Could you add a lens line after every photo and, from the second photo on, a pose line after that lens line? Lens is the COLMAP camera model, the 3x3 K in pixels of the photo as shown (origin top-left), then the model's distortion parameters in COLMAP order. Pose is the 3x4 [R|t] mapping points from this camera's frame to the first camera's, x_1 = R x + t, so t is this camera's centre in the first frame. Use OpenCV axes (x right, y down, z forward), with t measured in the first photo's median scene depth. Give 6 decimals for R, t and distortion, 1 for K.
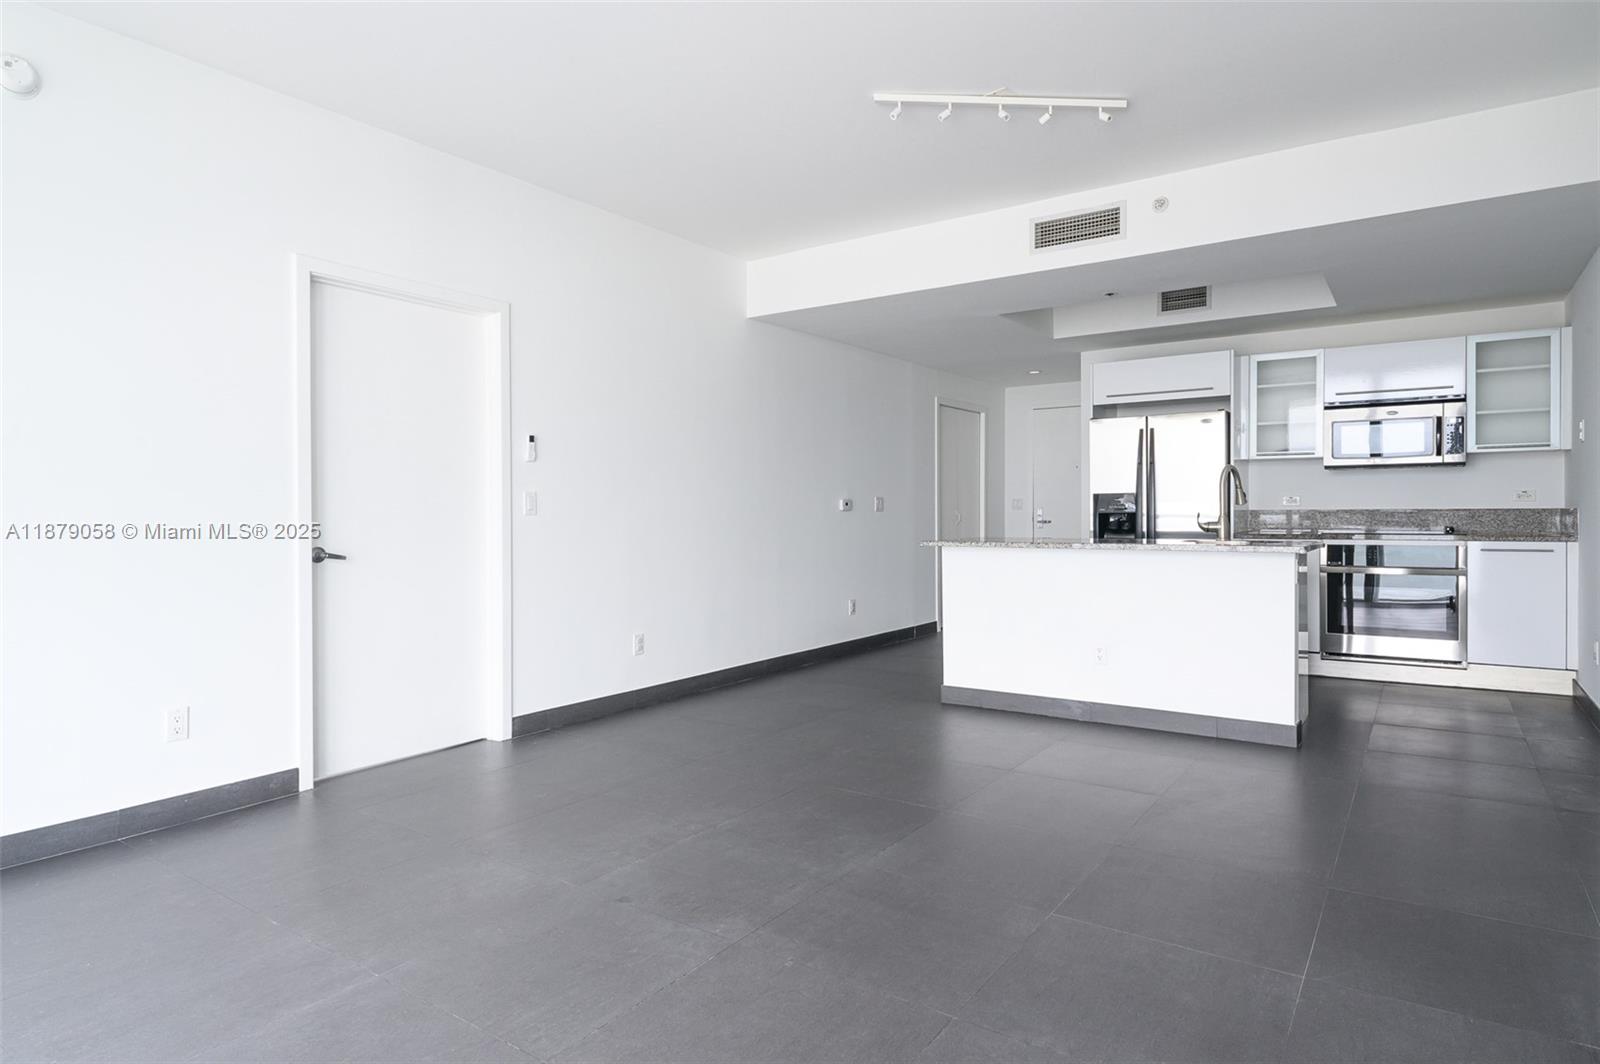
lens RADIAL K [[903.4, 0, 797.9], [0, 903.4, 516.9], [0, 0, 1]] dist [0.002794, -0.003423]
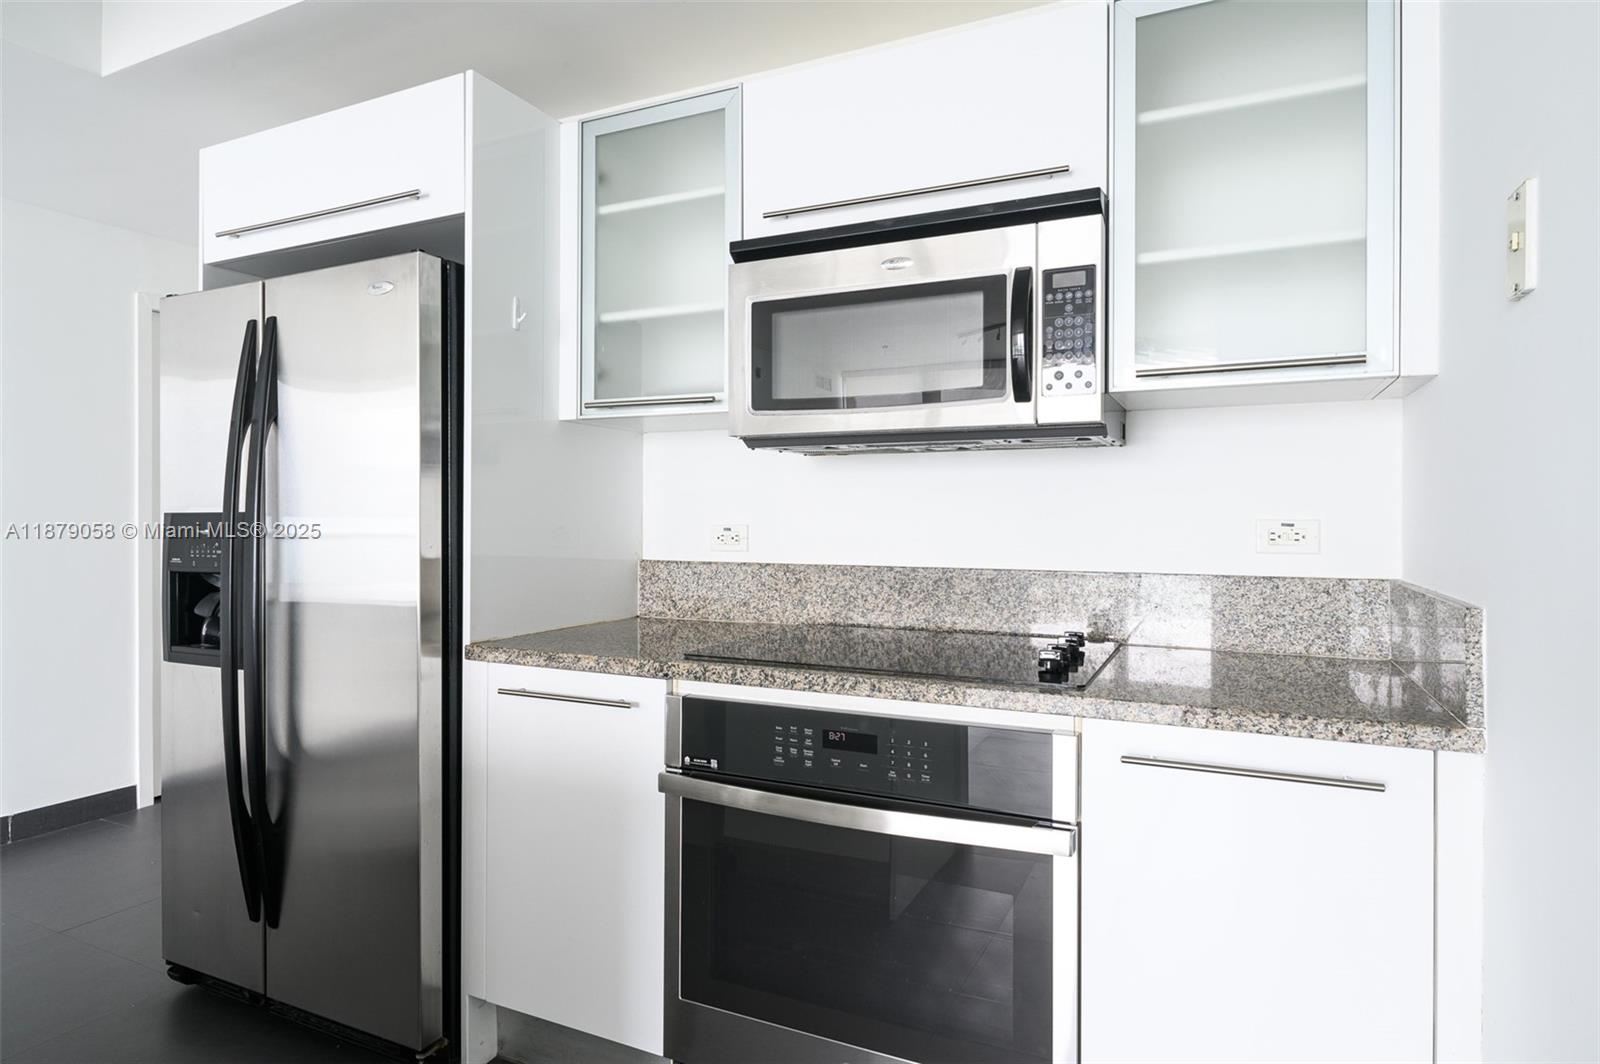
lens RADIAL K [[903.4, 0, 797.9], [0, 903.4, 516.9], [0, 0, 1]] dist [0.002794, -0.003423]
pose [[0.987122, 0.008370, 0.159750, 0.587807], [-0.007325, 0.999948, -0.007133, -0.027139], [-0.159801, 0.005871, 0.987132, 0.719337]]
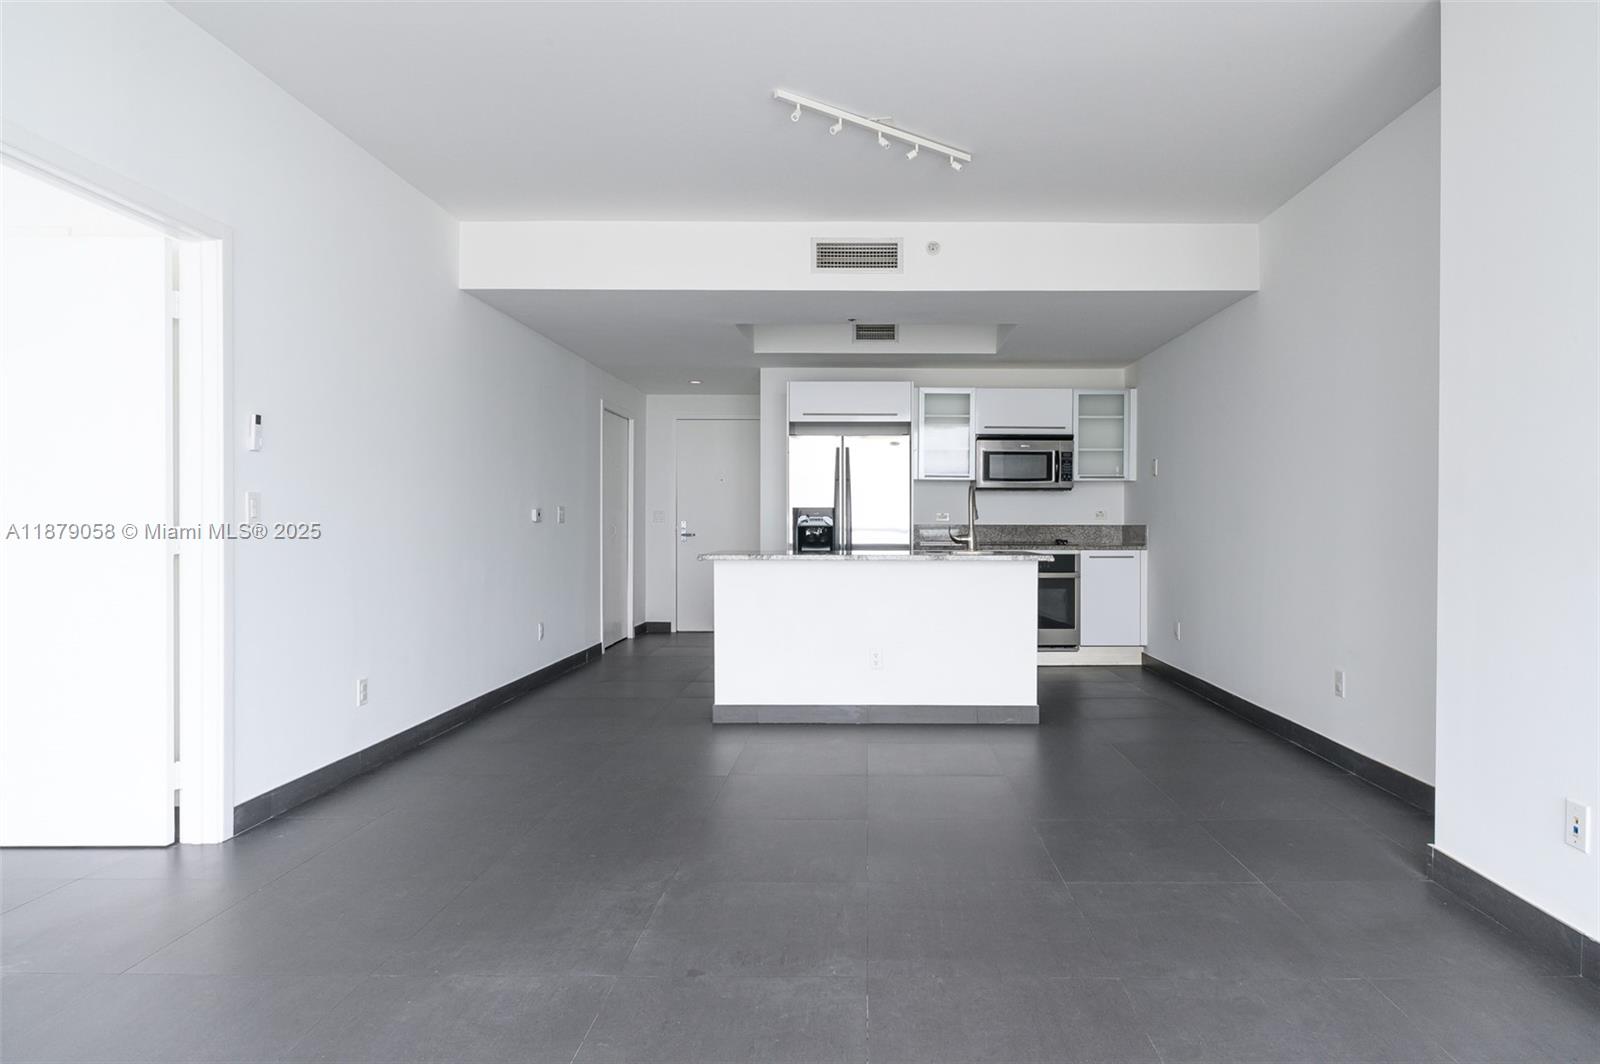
lens RADIAL K [[948.1, 0, 862.9], [0, 948.1, 530.3], [0, 0, 1]] dist [-0.001914, -0.001413]
pose [[0.820500, 0.003761, 0.571635, -0.260985], [-0.004092, 0.999991, -0.000705, 0.000747], [-0.571632, -0.001761, 0.820508, 0.076057]]
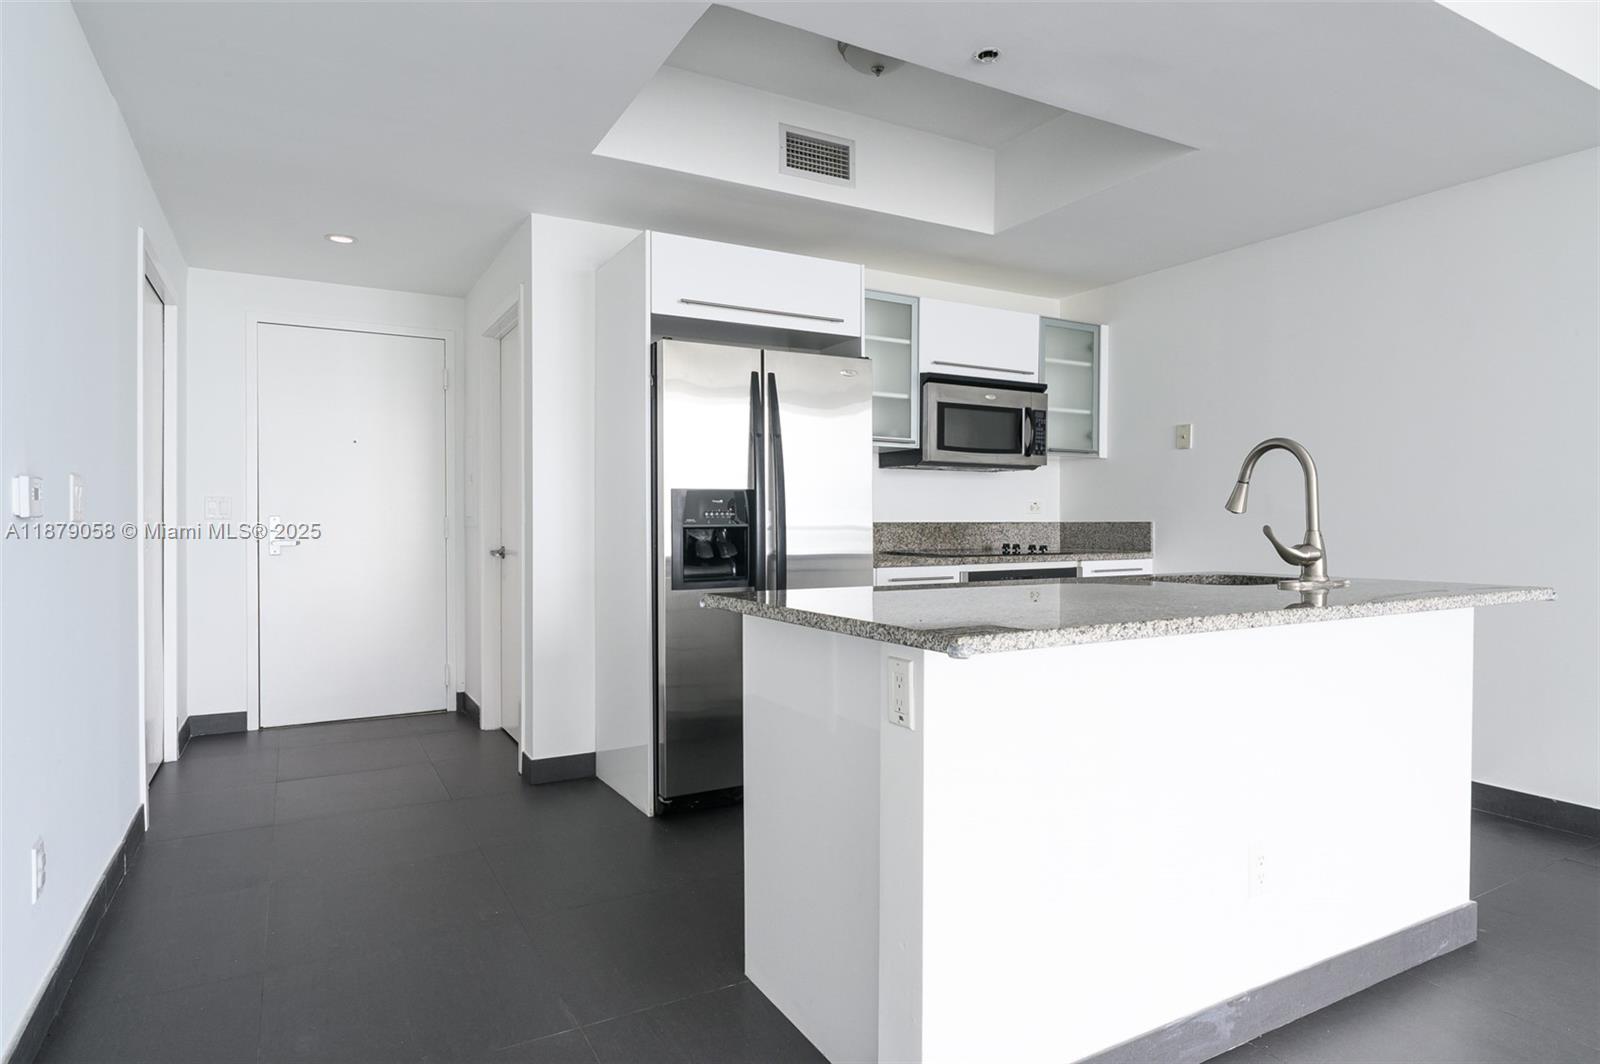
lens RADIAL K [[899.7, 0, 798.9], [0, 899.7, 527.7], [0, 0, 1]] dist [0.000904, -0.003257]
pose [[0.433035, -0.002028, 0.901375, -0.104452], [0.002633, 0.999996, 0.000985, -0.005157], [-0.901373, 0.001947, 0.433038, 0.834040]]
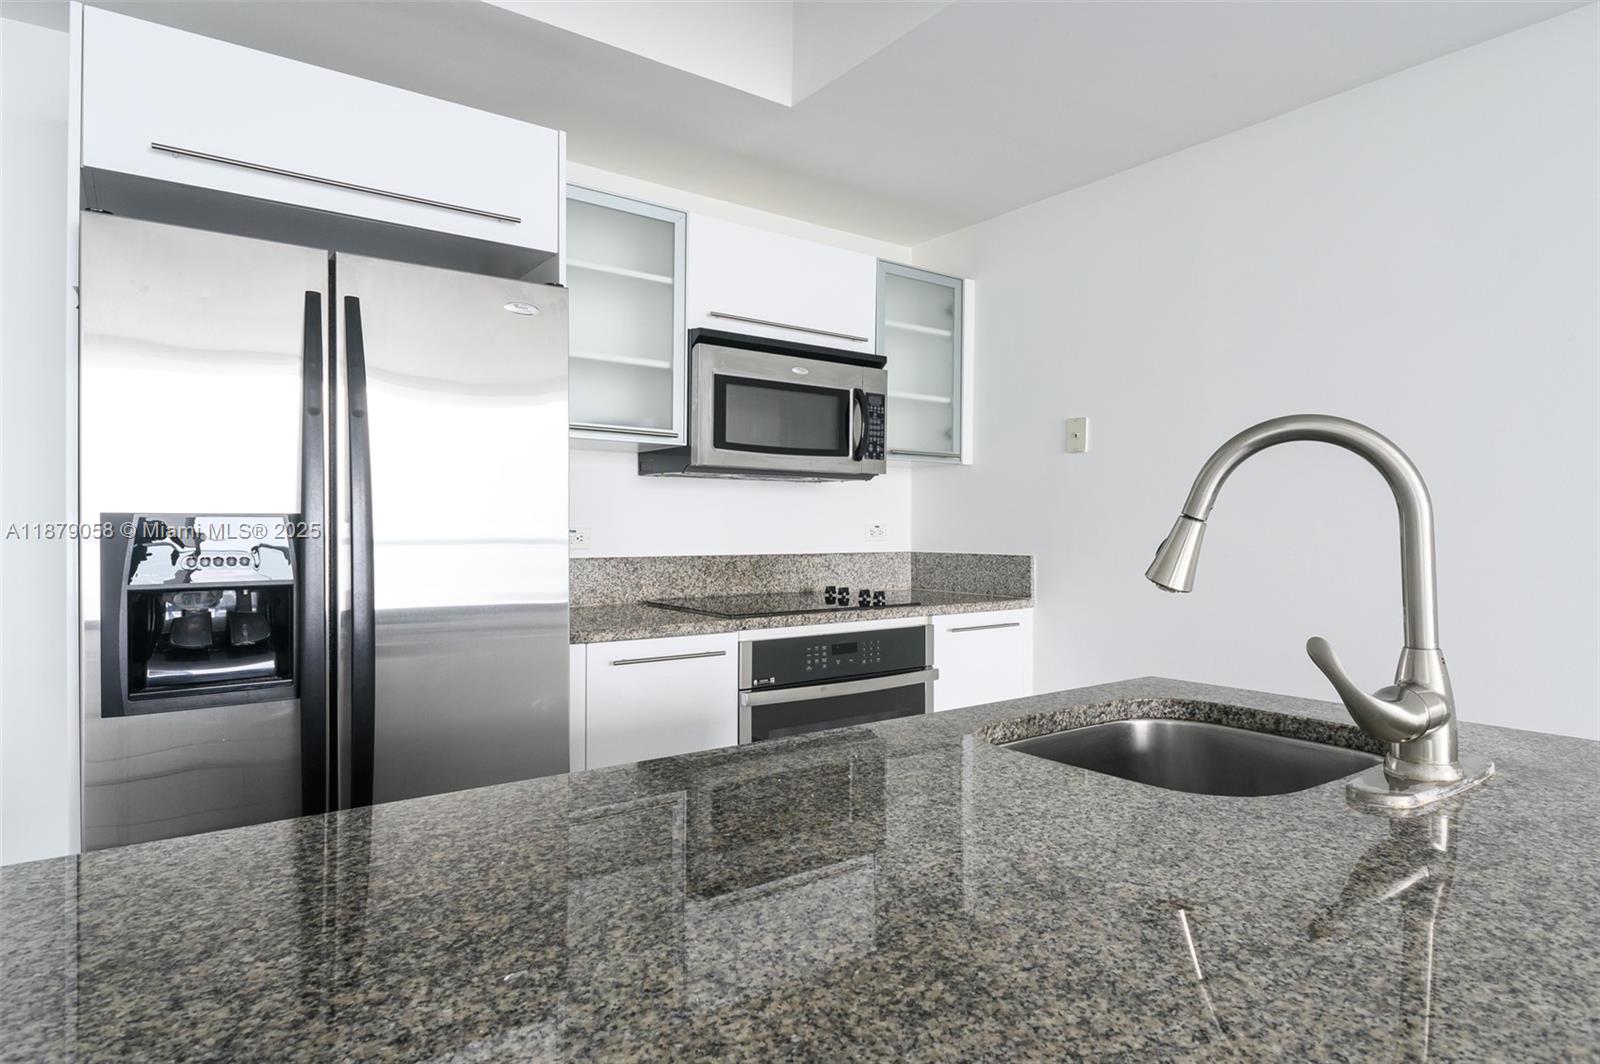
lens RADIAL K [[895.7, 0, 801.4], [0, 895.7, 524.8], [0, 0, 1]] dist [0.003420, -0.001770]
pose [[0.321358, 0.007691, 0.946927, 0.180960], [-0.000999, 0.999969, -0.007782, -0.024051], [-0.946957, 0.001555, 0.321355, 0.854772]]
